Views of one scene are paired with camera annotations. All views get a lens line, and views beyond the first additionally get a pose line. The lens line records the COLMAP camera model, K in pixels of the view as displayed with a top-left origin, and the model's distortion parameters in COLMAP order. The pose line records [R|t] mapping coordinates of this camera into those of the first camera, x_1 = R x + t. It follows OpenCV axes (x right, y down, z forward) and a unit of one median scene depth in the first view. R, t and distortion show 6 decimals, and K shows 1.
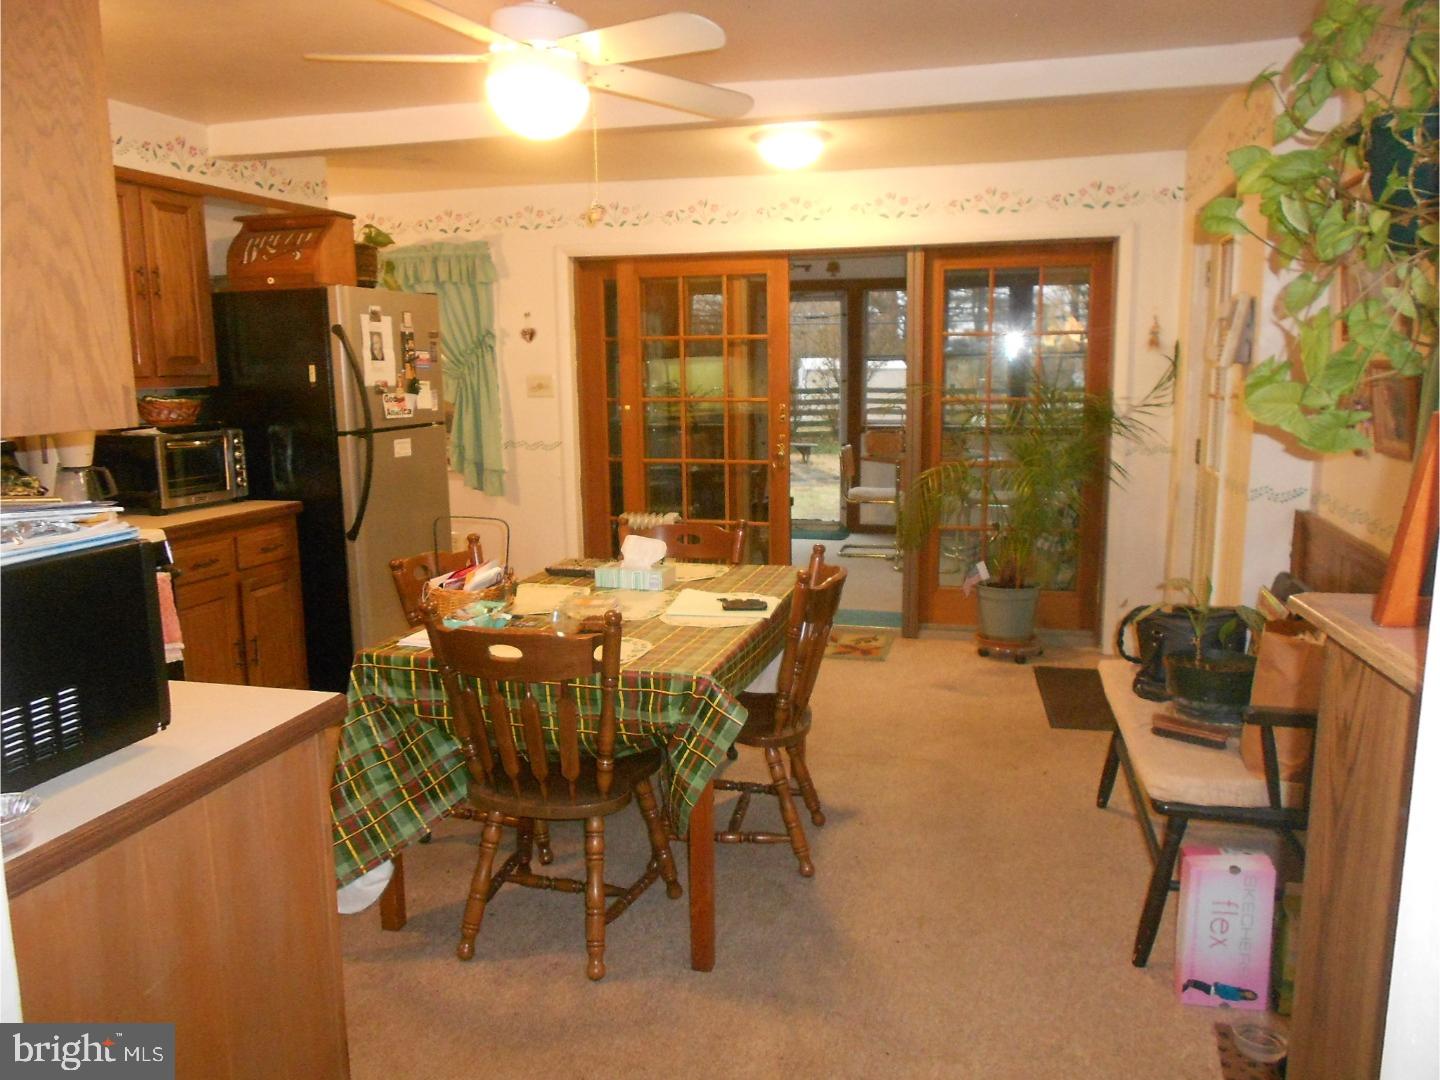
lens RADIAL K [[1083.1, 0, 716.1], [0, 1083.1, 543.0], [0, 0, 1]] dist [-0.015597, -0.002478]
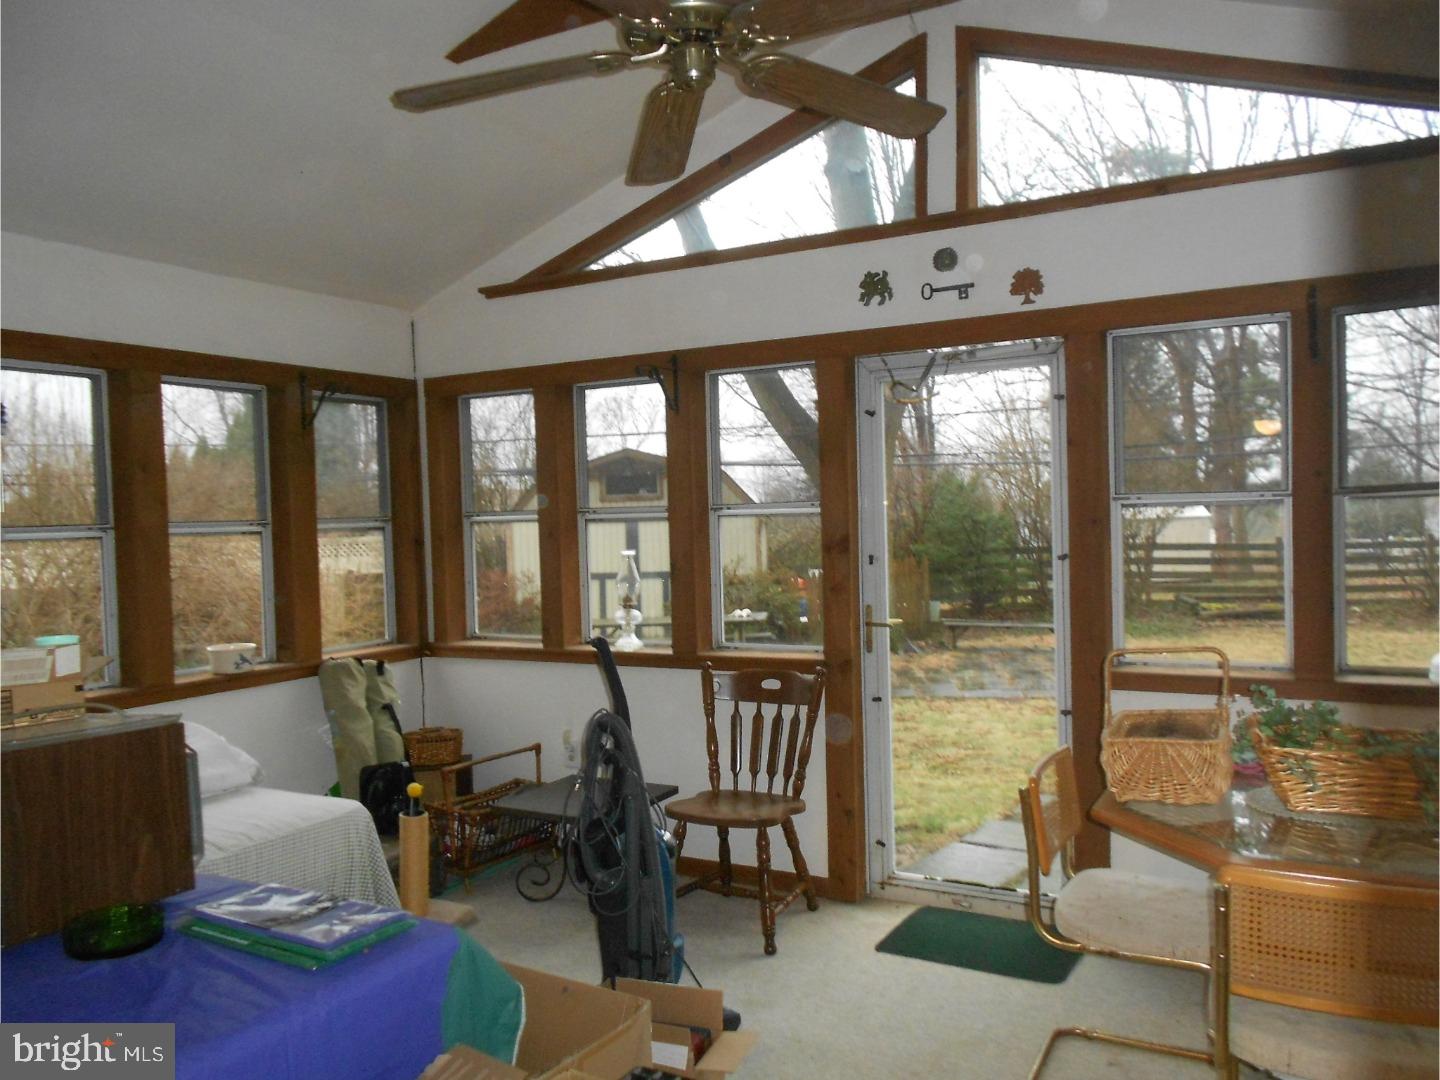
lens RADIAL K [[1083.1, 0, 719.0], [0, 1083.1, 543.0], [0, 0, 1]] dist [-0.015597, -0.002478]
pose [[0.967516, -0.006073, -0.252737, 0.153328], [-0.029941, 0.989923, -0.138403, -0.128867], [0.251031, 0.141475, 0.957585, 0.869442]]
